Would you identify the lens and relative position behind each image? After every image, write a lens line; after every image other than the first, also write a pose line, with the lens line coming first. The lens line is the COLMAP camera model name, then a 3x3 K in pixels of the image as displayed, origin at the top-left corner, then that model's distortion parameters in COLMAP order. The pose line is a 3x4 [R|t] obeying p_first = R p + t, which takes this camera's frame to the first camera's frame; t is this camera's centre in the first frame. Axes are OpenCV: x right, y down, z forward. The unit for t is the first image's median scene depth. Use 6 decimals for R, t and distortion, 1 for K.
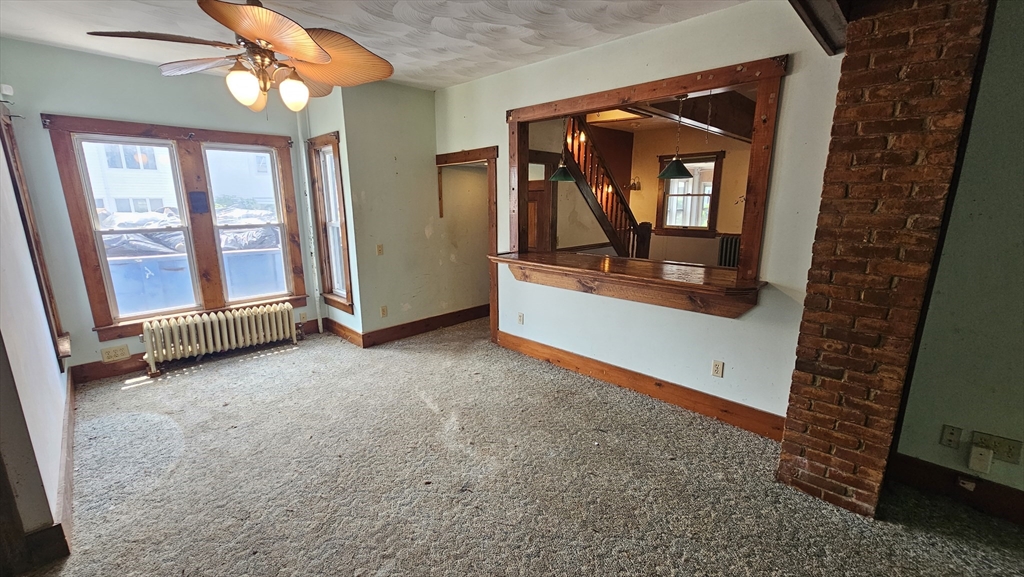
lens RADIAL K [[416.7, 0, 508.5], [0, 416.7, 293.5], [0, 0, 1]] dist [0.000193, -0.000368]
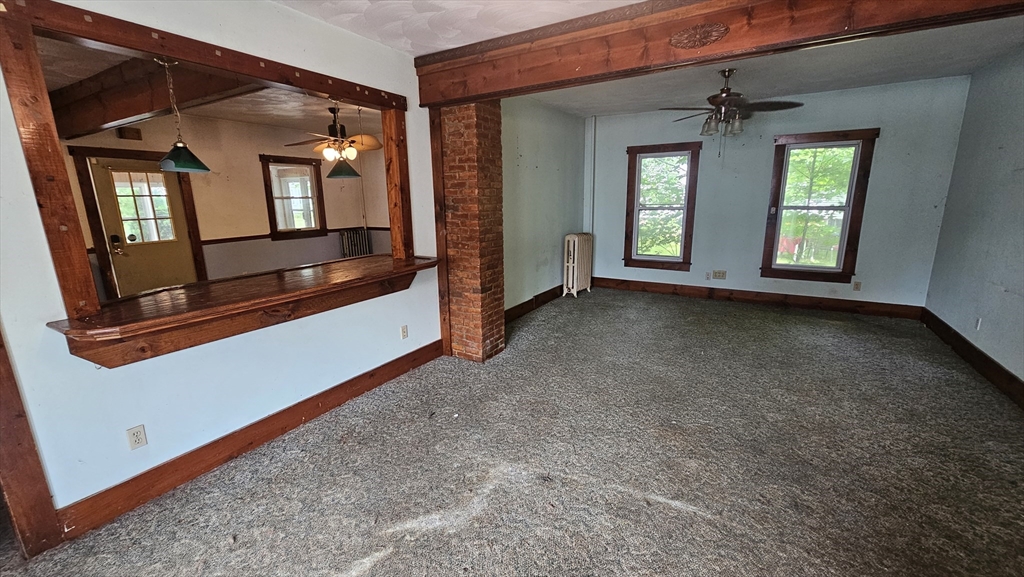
lens RADIAL K [[416.7, 0, 508.4], [0, 416.7, 291.3], [0, 0, 1]] dist [0.000193, -0.000368]
pose [[-0.228028, -0.210454, 0.950638, -0.798581], [0.229354, 0.937275, 0.262510, -0.208743], [-0.946256, 0.277893, -0.165457, 0.943220]]
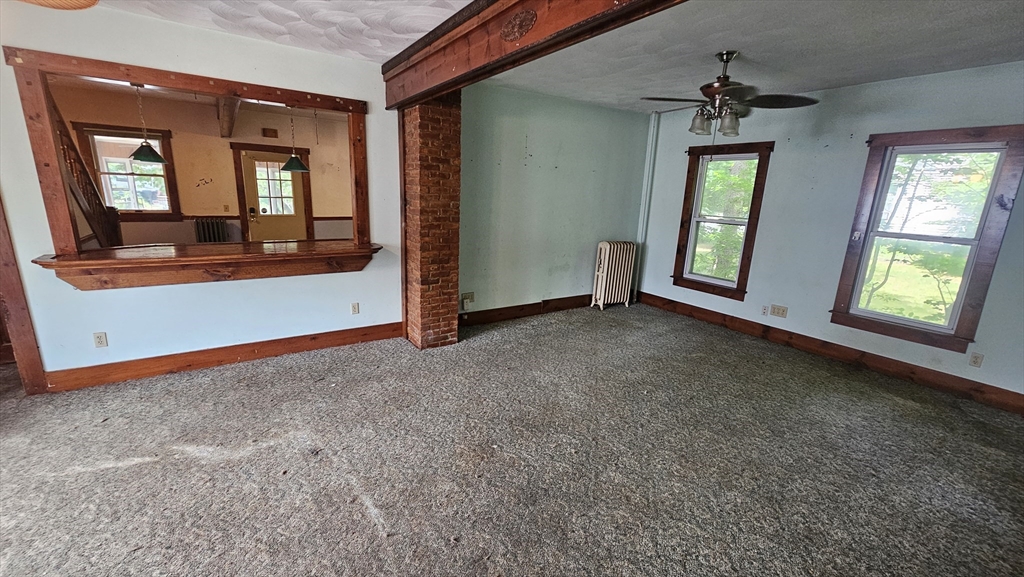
lens RADIAL K [[416.7, 0, 509.1], [0, 416.7, 293.9], [0, 0, 1]] dist [0.000193, -0.000368]
pose [[0.201999, -0.225392, 0.953098, -0.808763], [0.175749, 0.965704, 0.191125, -0.053161], [-0.963488, 0.128899, 0.234683, 0.153294]]
